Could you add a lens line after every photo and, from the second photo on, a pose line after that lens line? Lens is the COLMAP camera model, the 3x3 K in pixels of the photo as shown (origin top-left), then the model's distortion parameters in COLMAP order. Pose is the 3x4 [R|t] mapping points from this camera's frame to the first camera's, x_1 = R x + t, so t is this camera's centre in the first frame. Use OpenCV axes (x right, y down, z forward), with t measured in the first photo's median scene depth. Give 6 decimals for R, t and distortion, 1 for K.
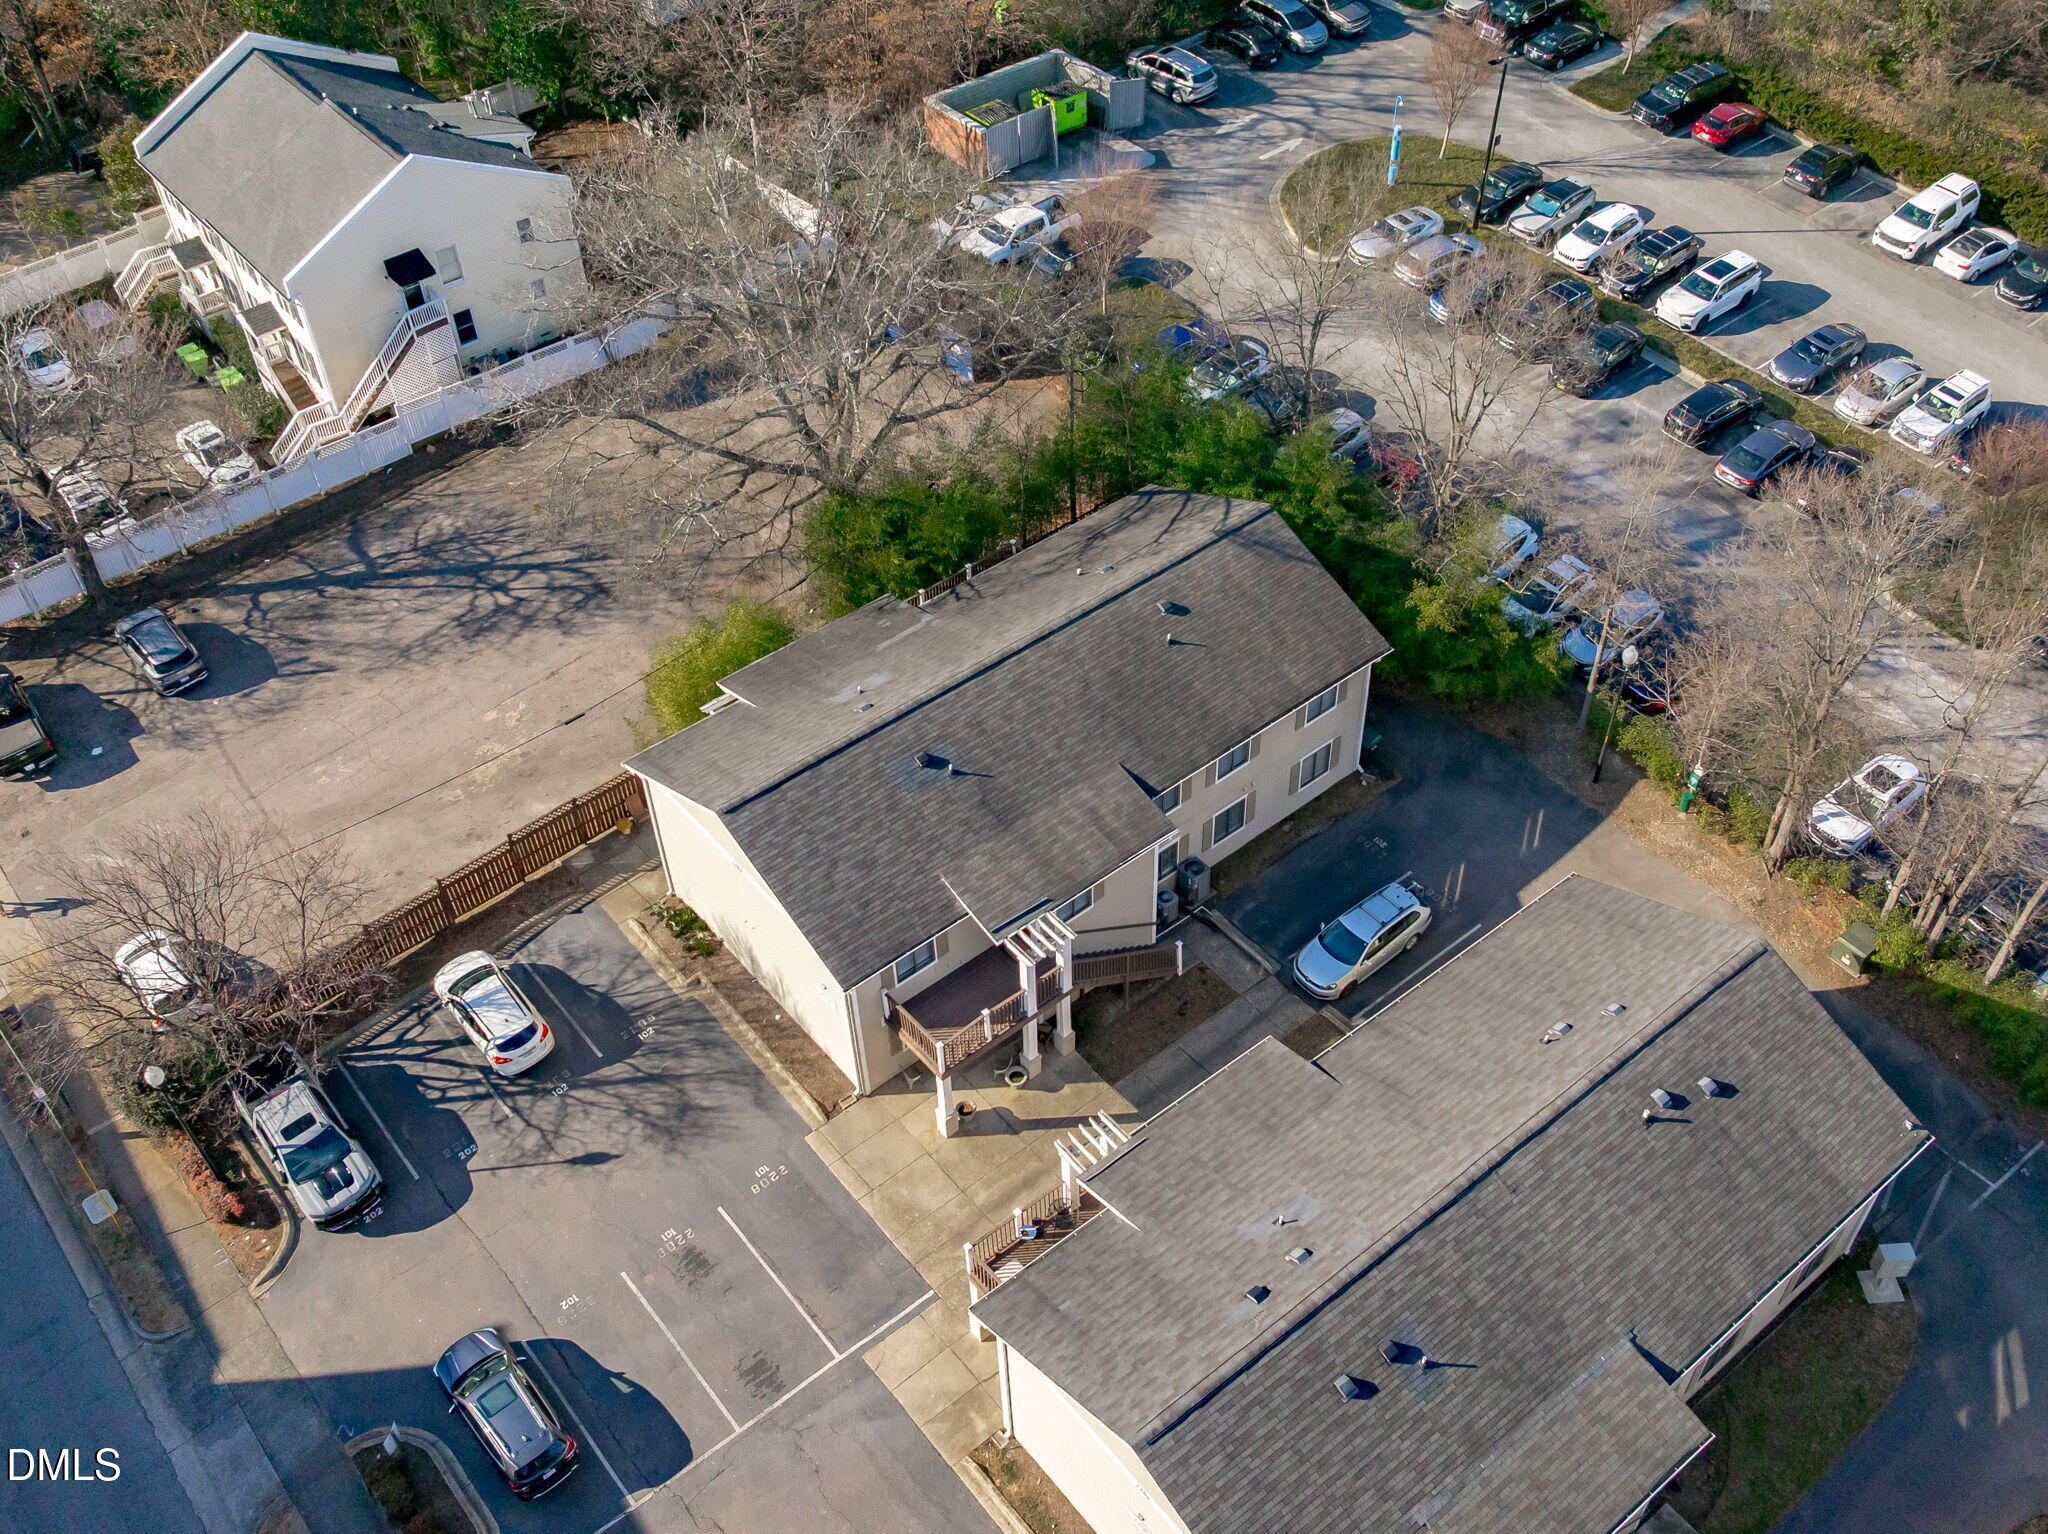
lens RADIAL K [[1883.2, 0, 1069.1], [0, 1883.2, 766.0], [0, 0, 1]] dist [-0.003511, -0.085772]
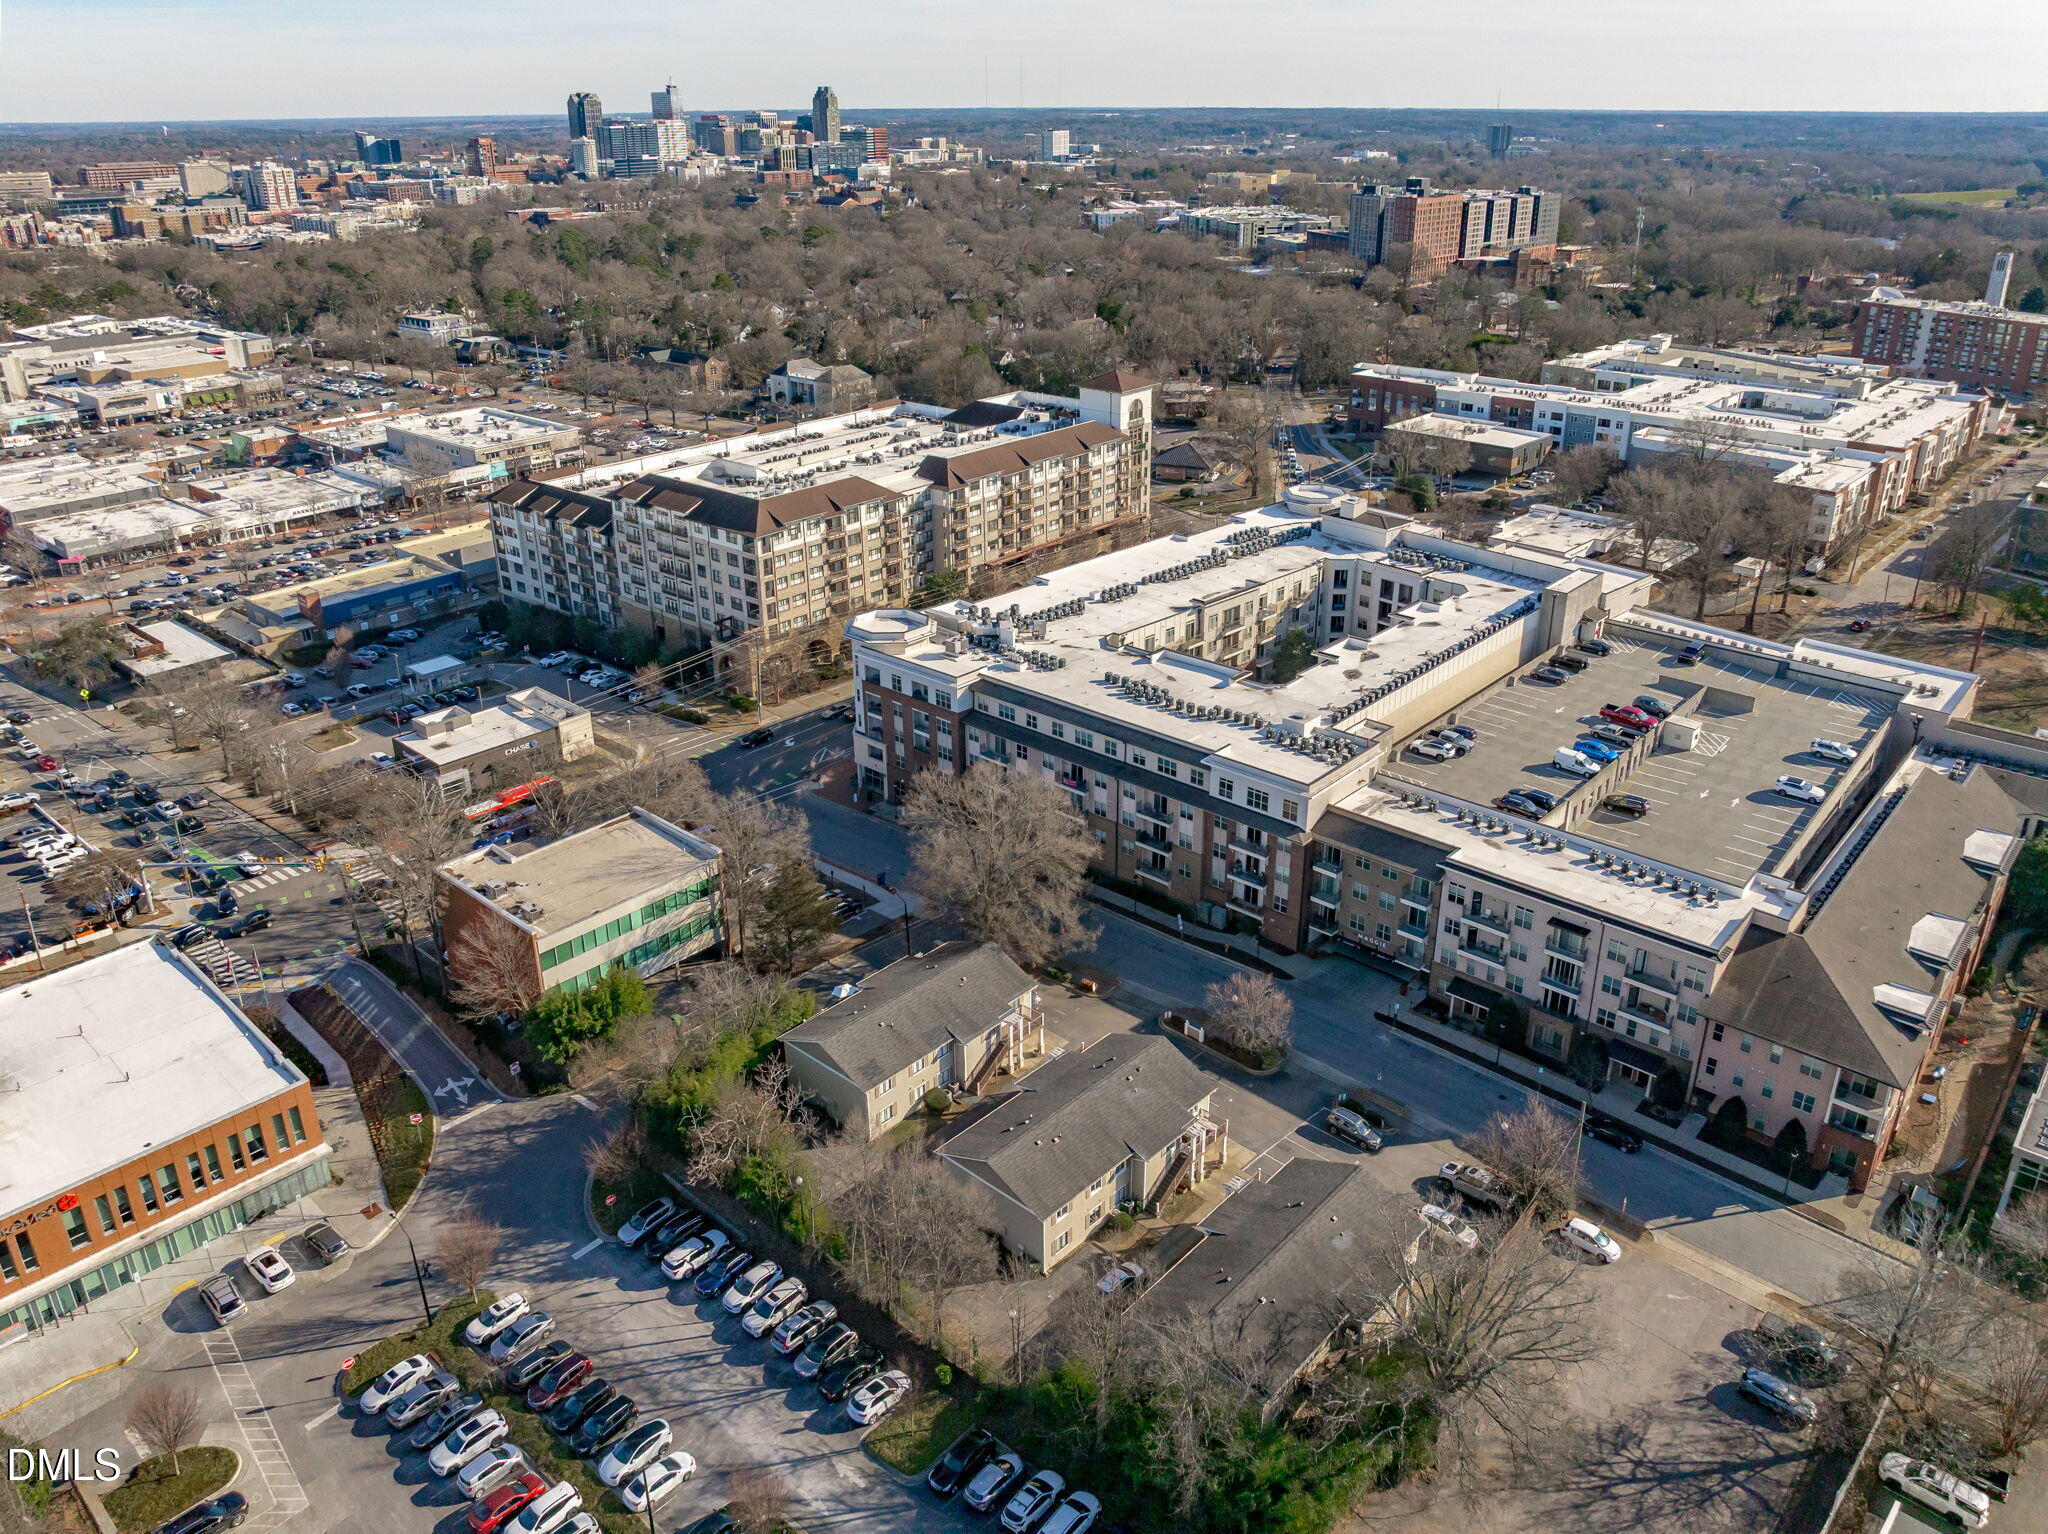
lens RADIAL K [[1453.7, 0, 1046.0], [0, 1453.7, 738.6], [0, 0, 1]] dist [-0.040273, 0.008690]
pose [[-0.990061, 0.070452, -0.121718, 0.348268], [-0.087416, 0.369702, 0.925029, -1.534733], [0.110170, 0.926475, -0.359869, 0.826507]]
